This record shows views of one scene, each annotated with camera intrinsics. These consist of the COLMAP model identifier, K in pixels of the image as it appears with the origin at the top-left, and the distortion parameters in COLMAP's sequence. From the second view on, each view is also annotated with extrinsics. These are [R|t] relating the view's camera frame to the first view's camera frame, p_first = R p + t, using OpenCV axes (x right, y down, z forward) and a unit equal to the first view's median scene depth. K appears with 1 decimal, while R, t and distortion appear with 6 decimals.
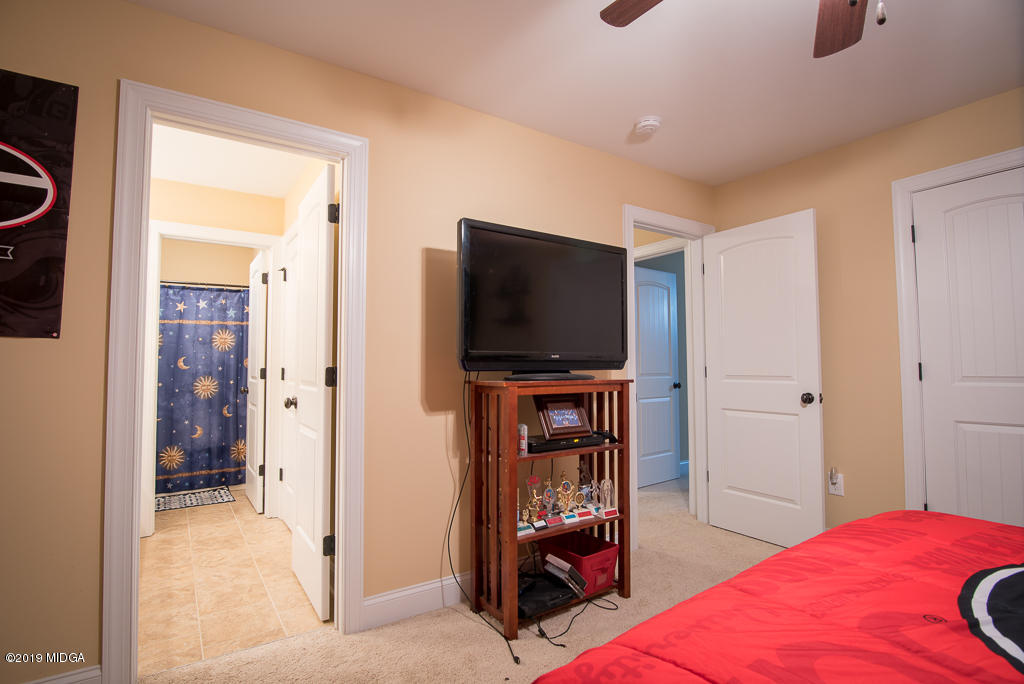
lens RADIAL K [[495.6, 0, 512.4], [0, 495.6, 341.0], [0, 0, 1]] dist [-0.021896, -0.001855]
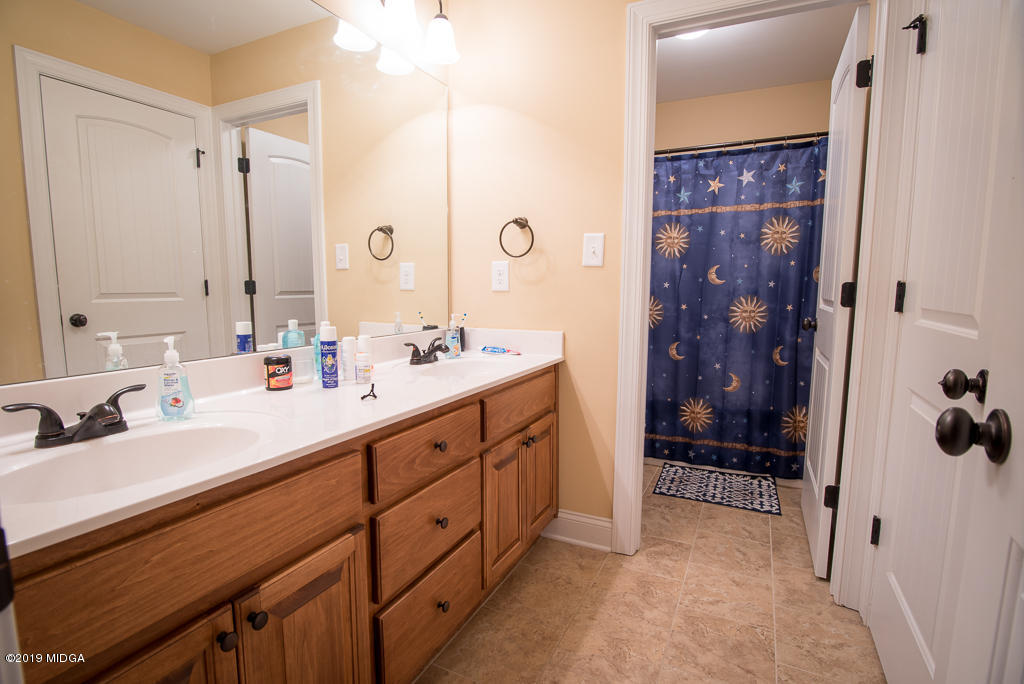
lens RADIAL K [[495.6, 0, 512.9], [0, 495.6, 341.6], [0, 0, 1]] dist [-0.021896, -0.001855]
pose [[0.484003, 0.109354, -0.868207, -0.222822], [0.035073, 0.988939, 0.144114, 0.028382], [0.874363, -0.100202, 0.474814, 0.440216]]
